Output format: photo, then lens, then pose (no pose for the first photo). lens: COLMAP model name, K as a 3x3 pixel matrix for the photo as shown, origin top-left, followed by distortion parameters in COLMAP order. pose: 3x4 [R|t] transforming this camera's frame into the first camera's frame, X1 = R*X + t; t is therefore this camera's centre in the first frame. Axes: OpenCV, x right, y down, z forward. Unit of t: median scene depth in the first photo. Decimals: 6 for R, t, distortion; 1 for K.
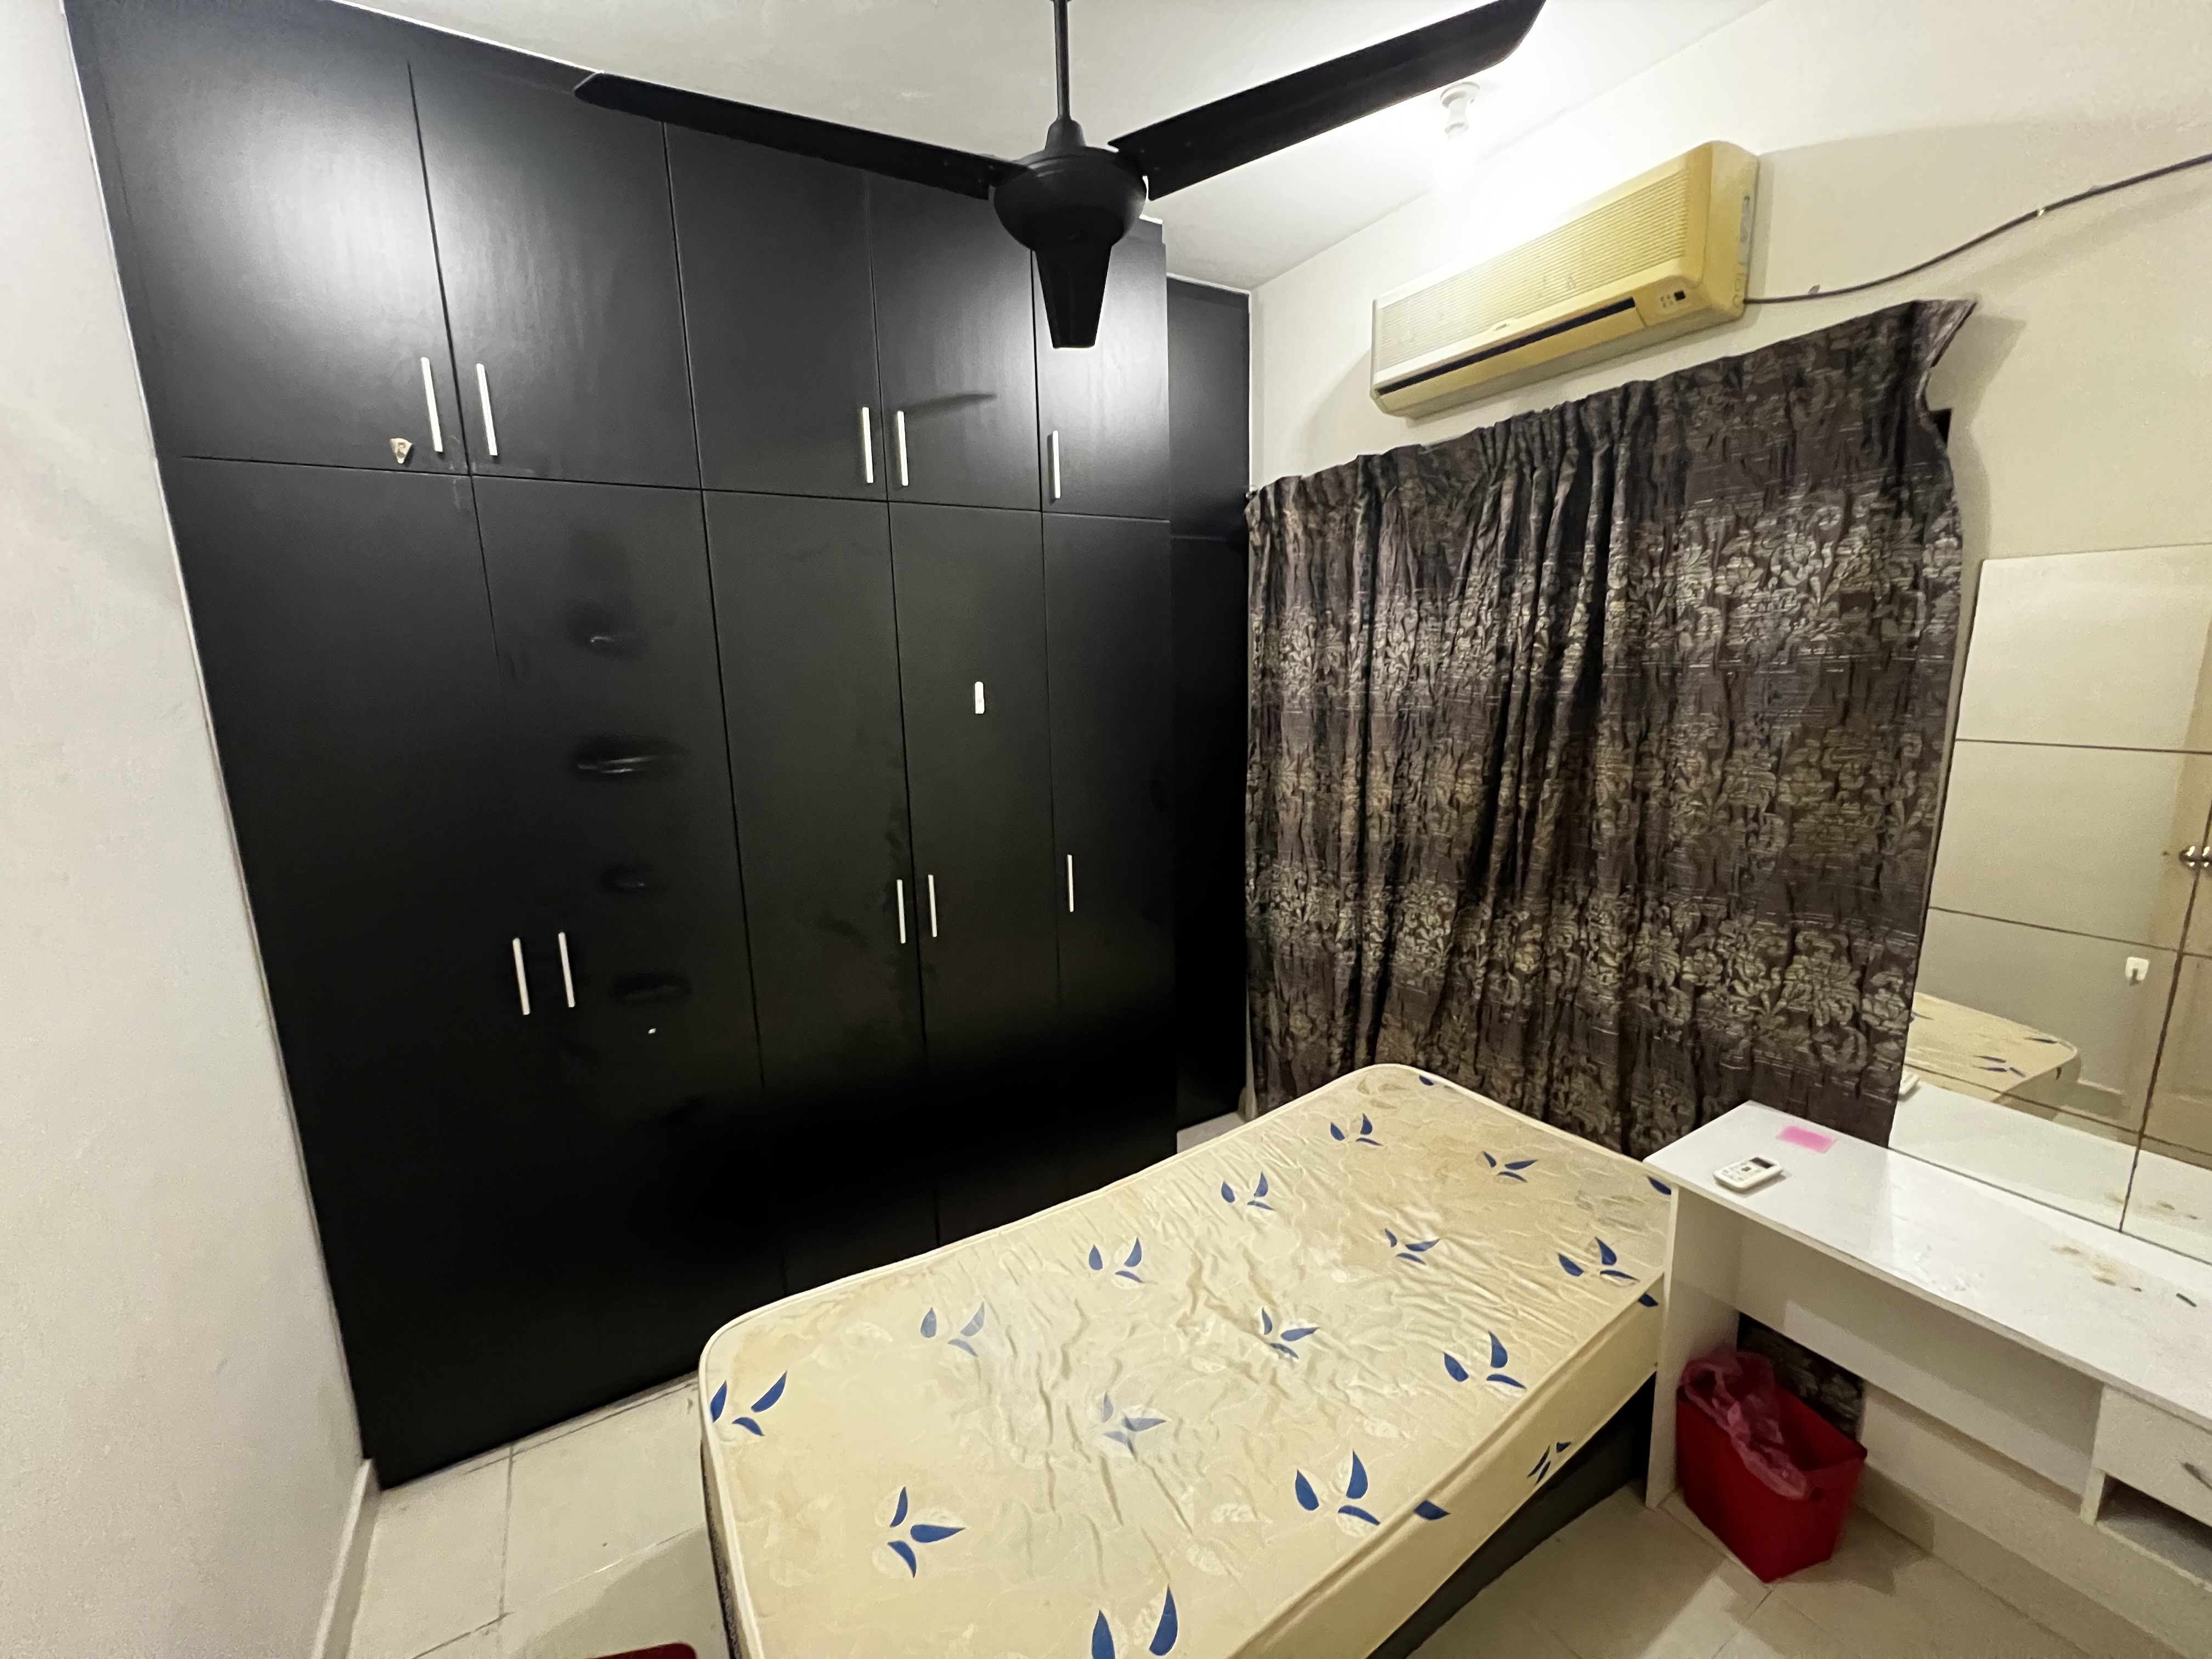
lens RADIAL K [[880.6, 0, 1113.2], [0, 880.6, 829.0], [0, 0, 1]] dist [0.000421, 0.000005]
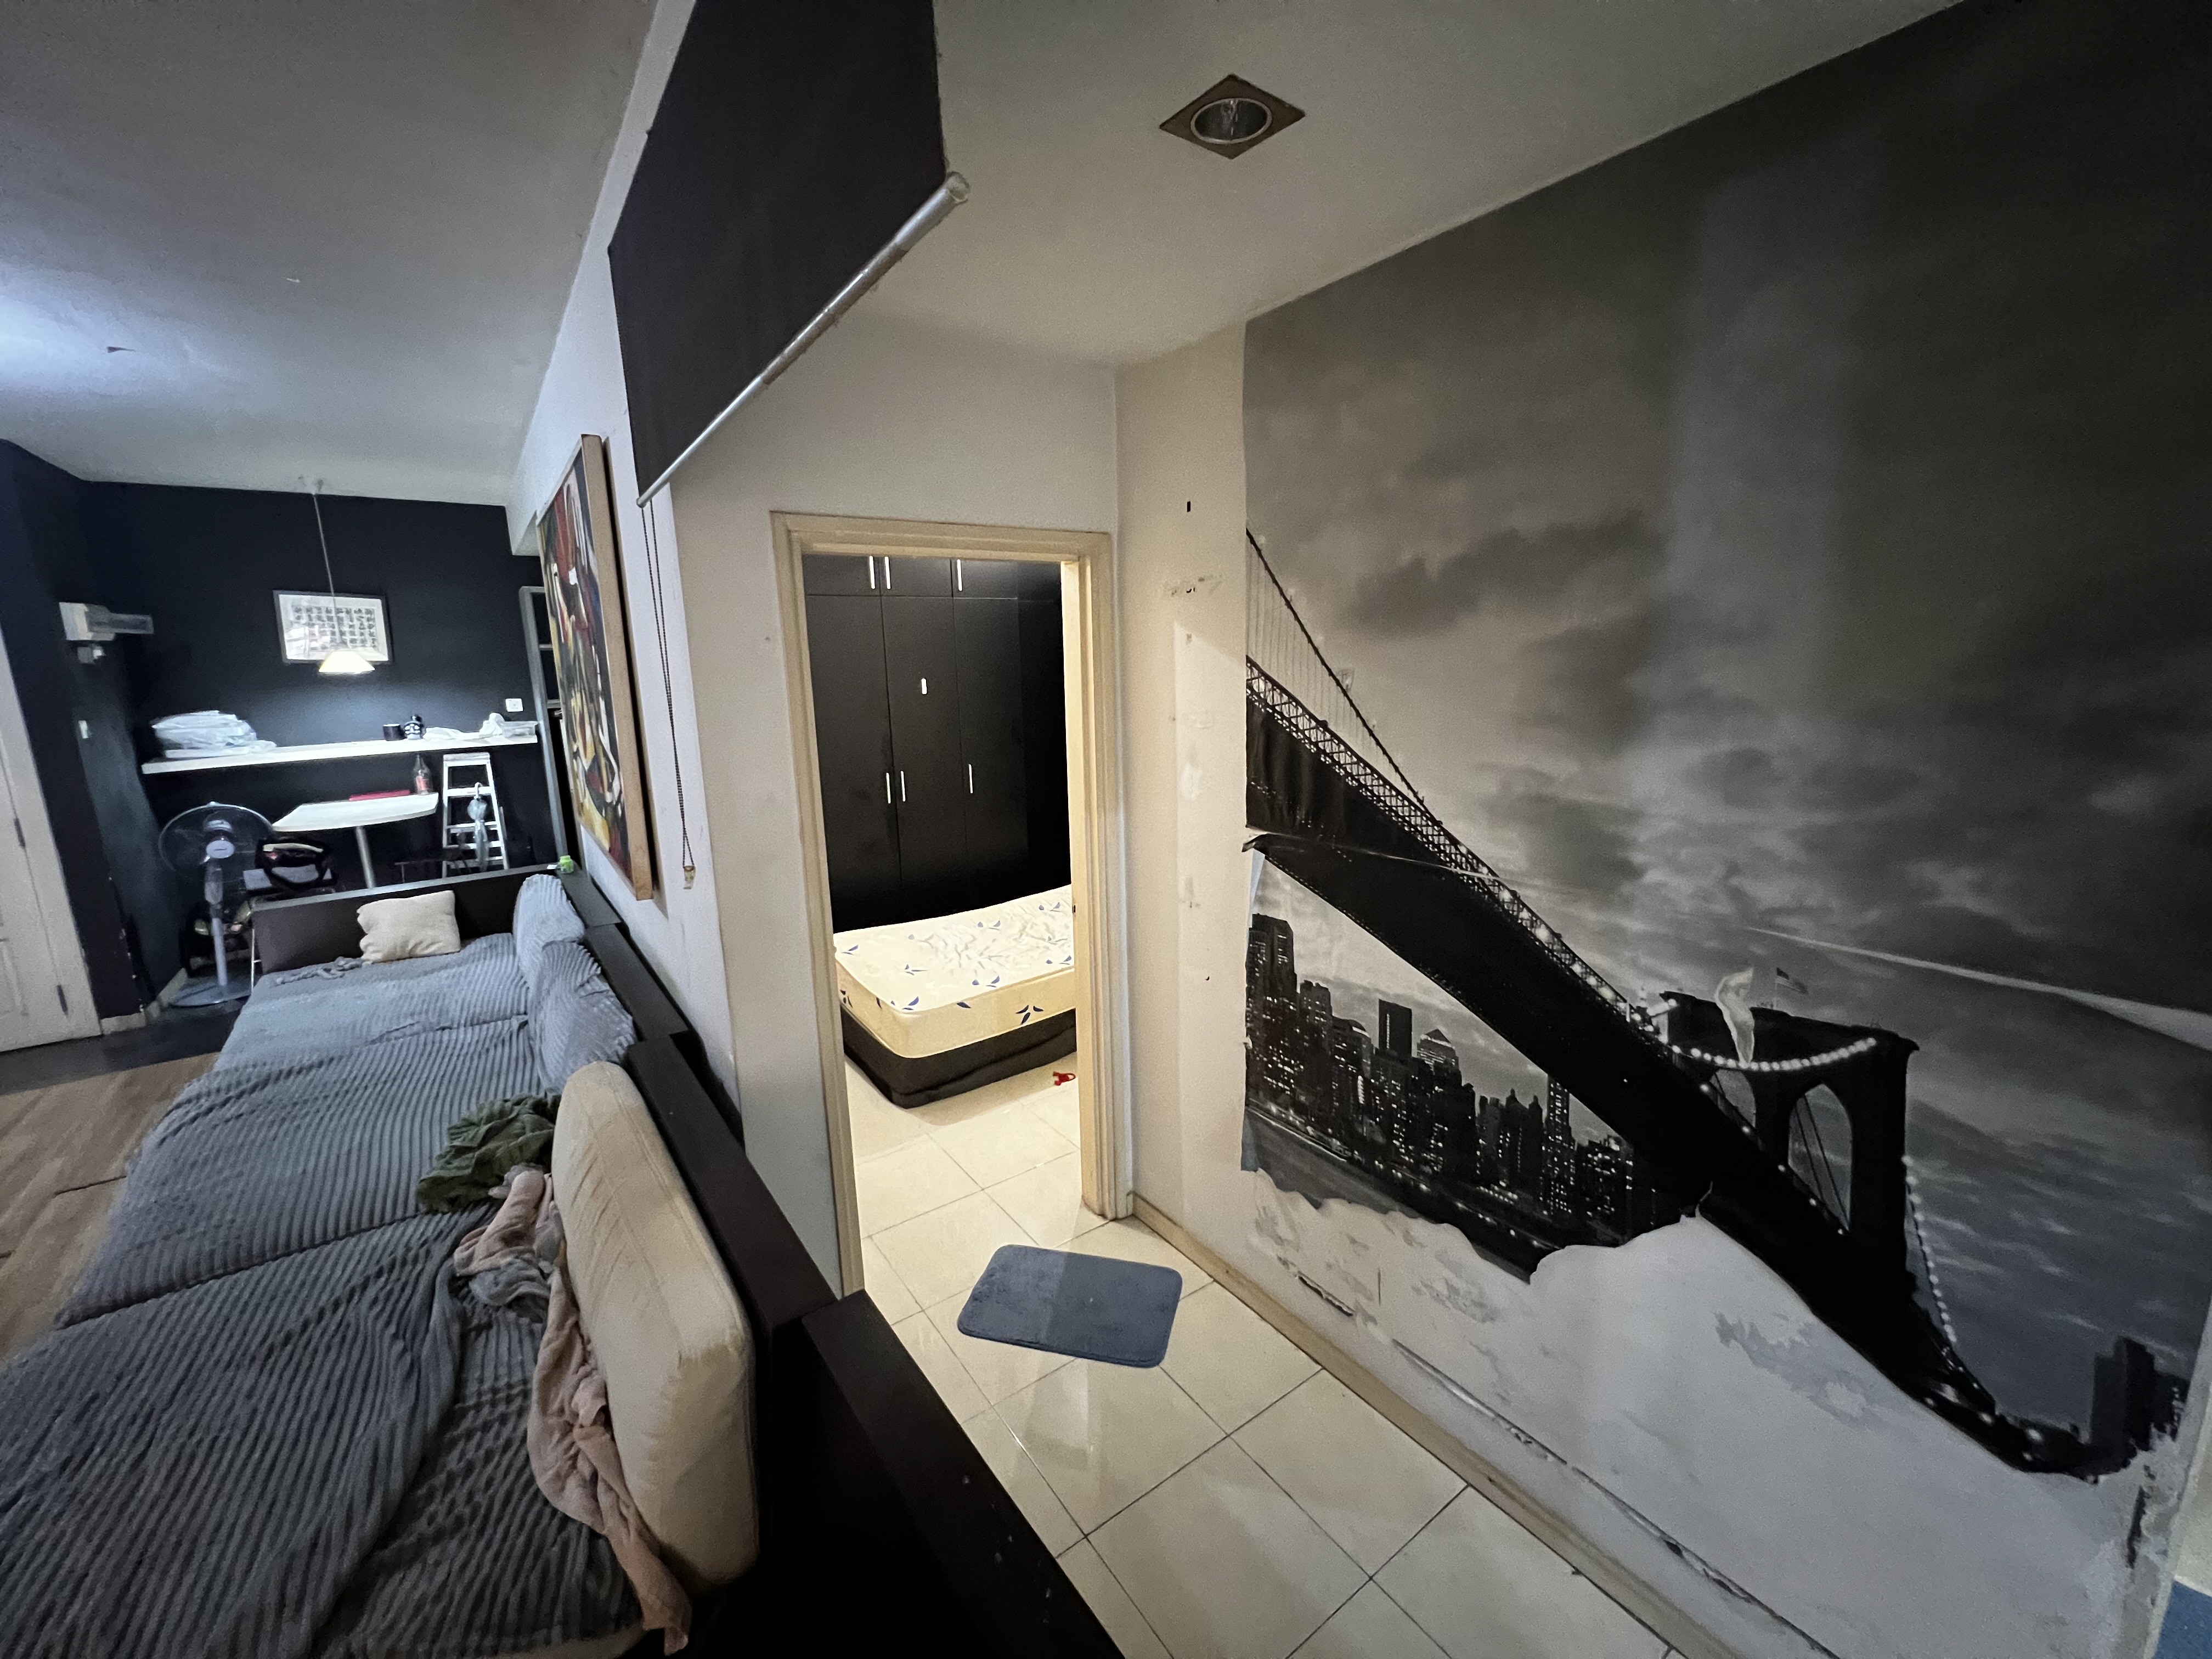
lens RADIAL K [[882.7, 0, 1105.1], [0, 882.7, 823.9], [0, 0, 1]] dist [-0.003389, 0.001088]
pose [[0.996626, -0.015196, 0.080659, 0.107257], [0.014214, 0.999818, 0.012741, 0.163735], [-0.080838, -0.011552, 0.996660, -1.176265]]
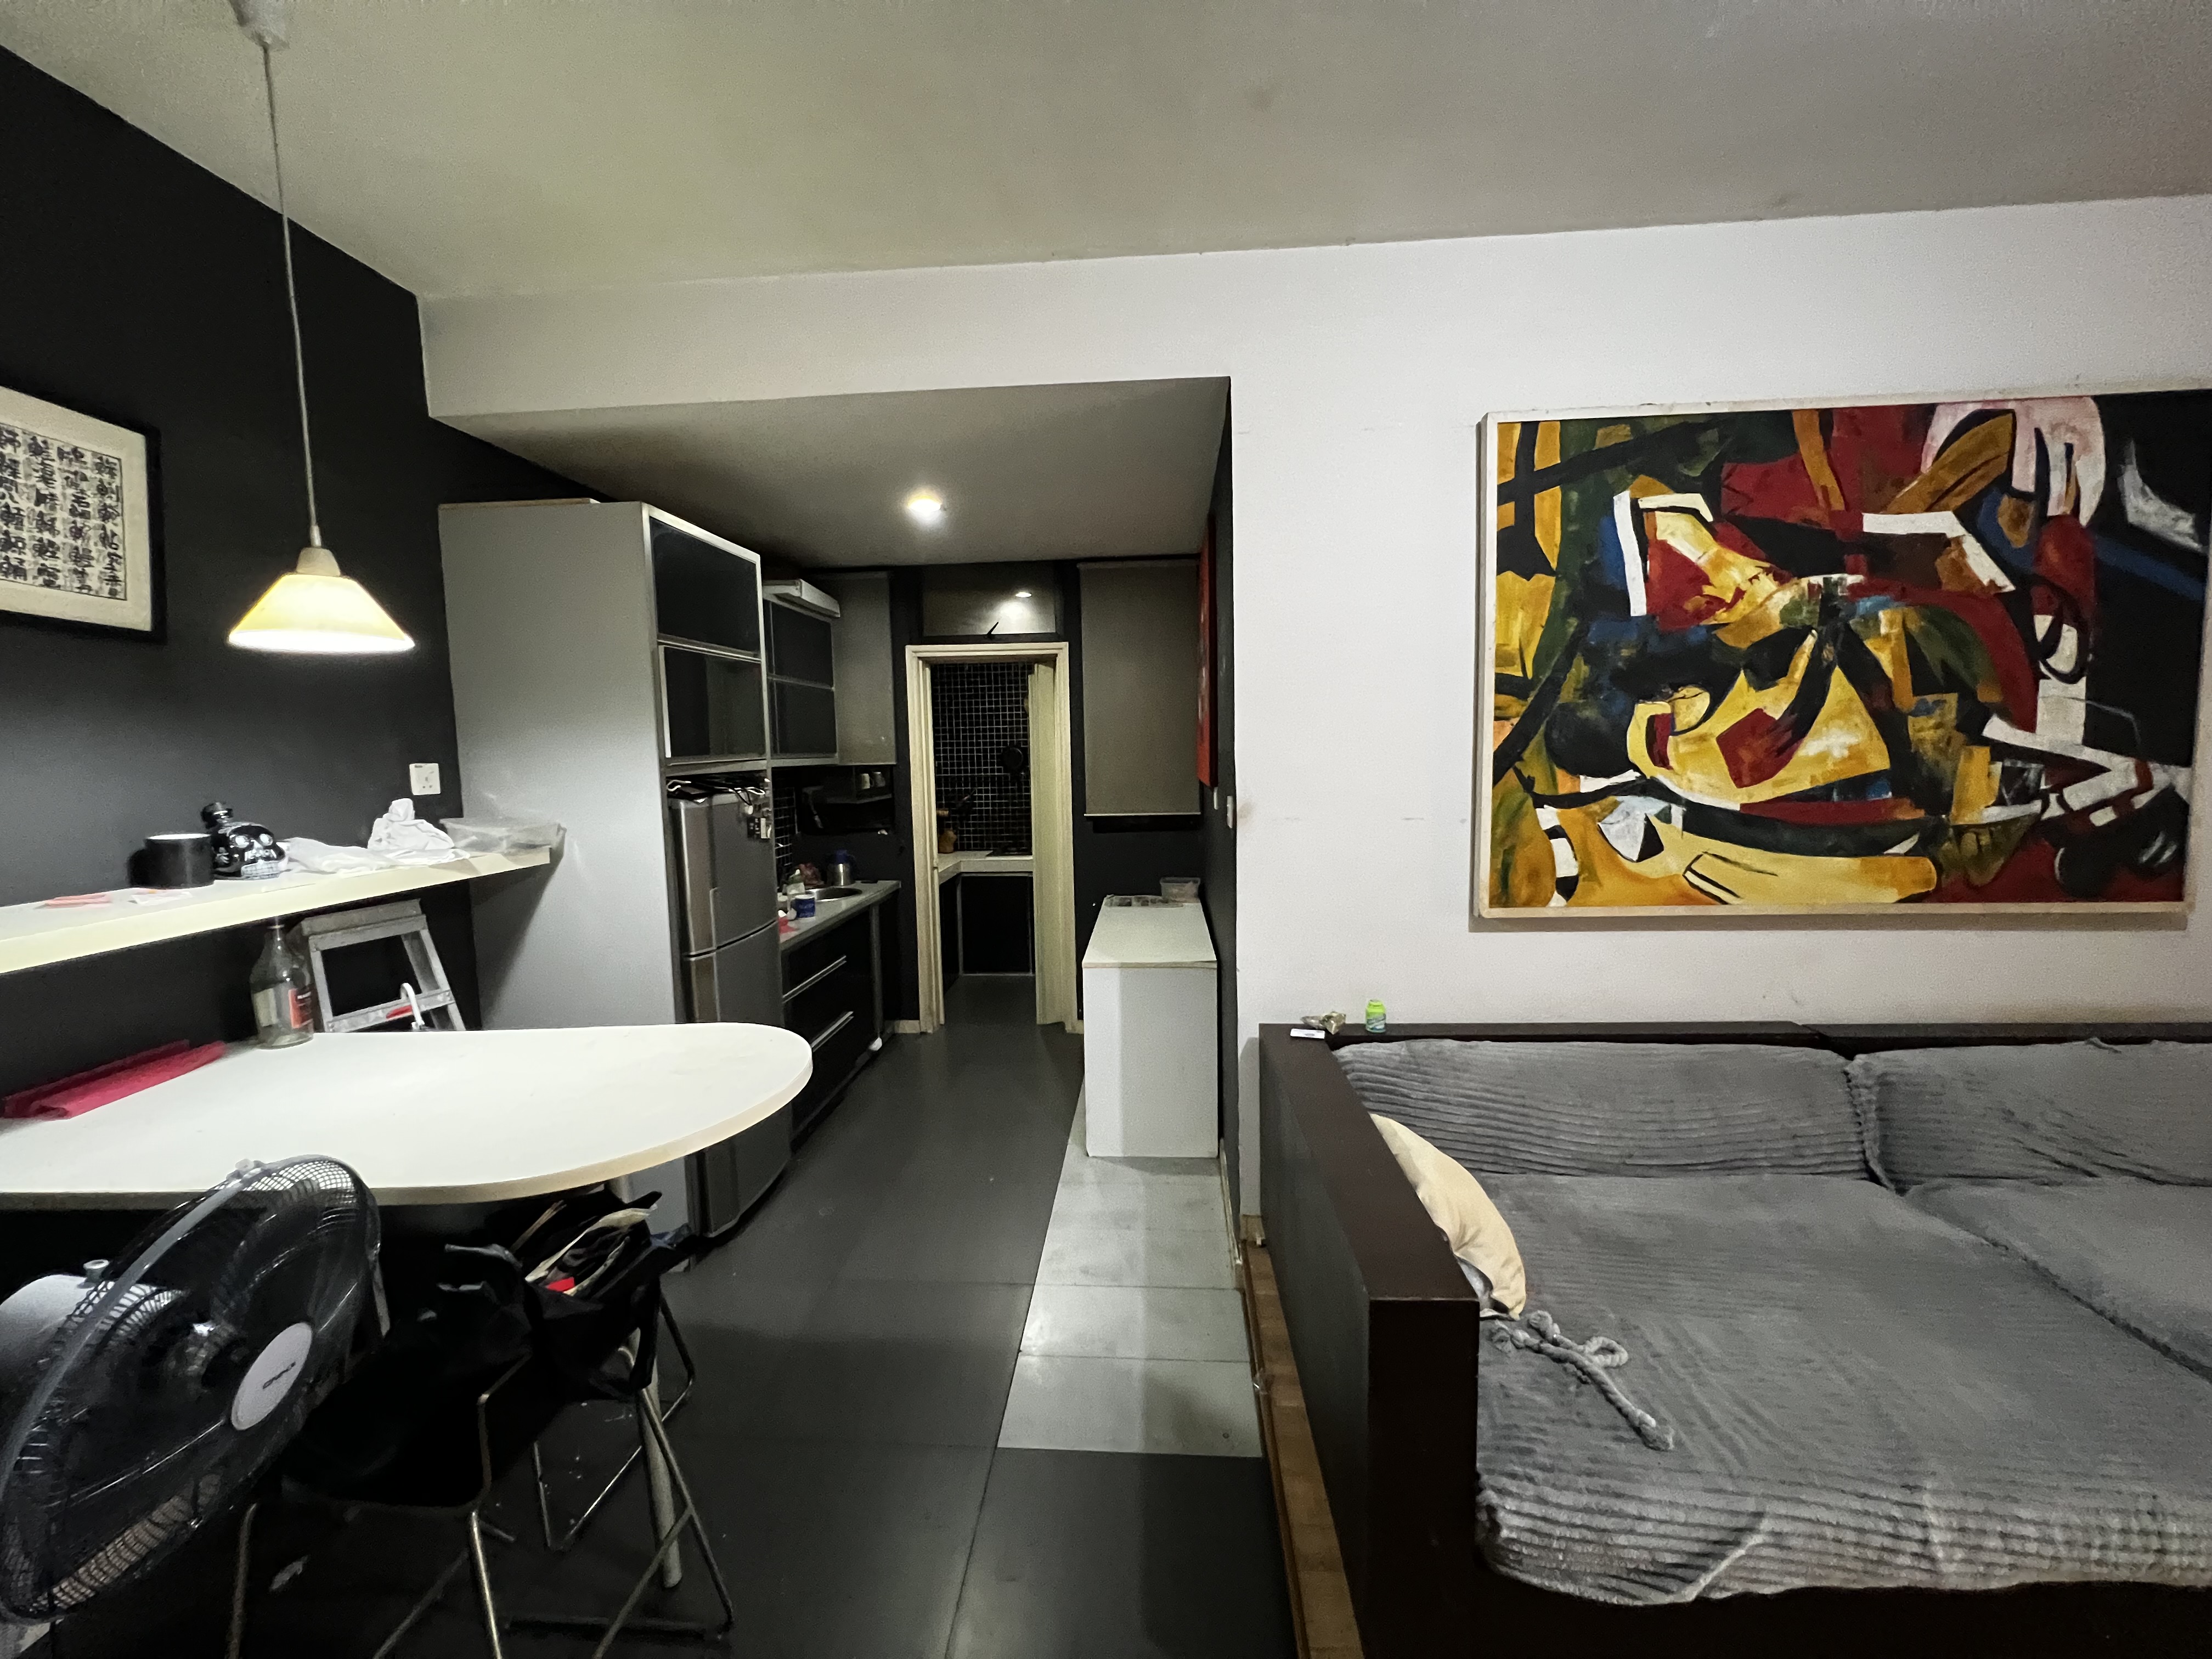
lens RADIAL K [[882.7, 0, 1106.1], [0, 882.7, 822.0], [0, 0, 1]] dist [-0.003389, 0.001088]
pose [[0.576258, -0.059687, 0.815085, -1.978232], [0.152321, 0.987698, -0.035362, 0.015667], [-0.802948, 0.144532, 0.578261, 0.477520]]
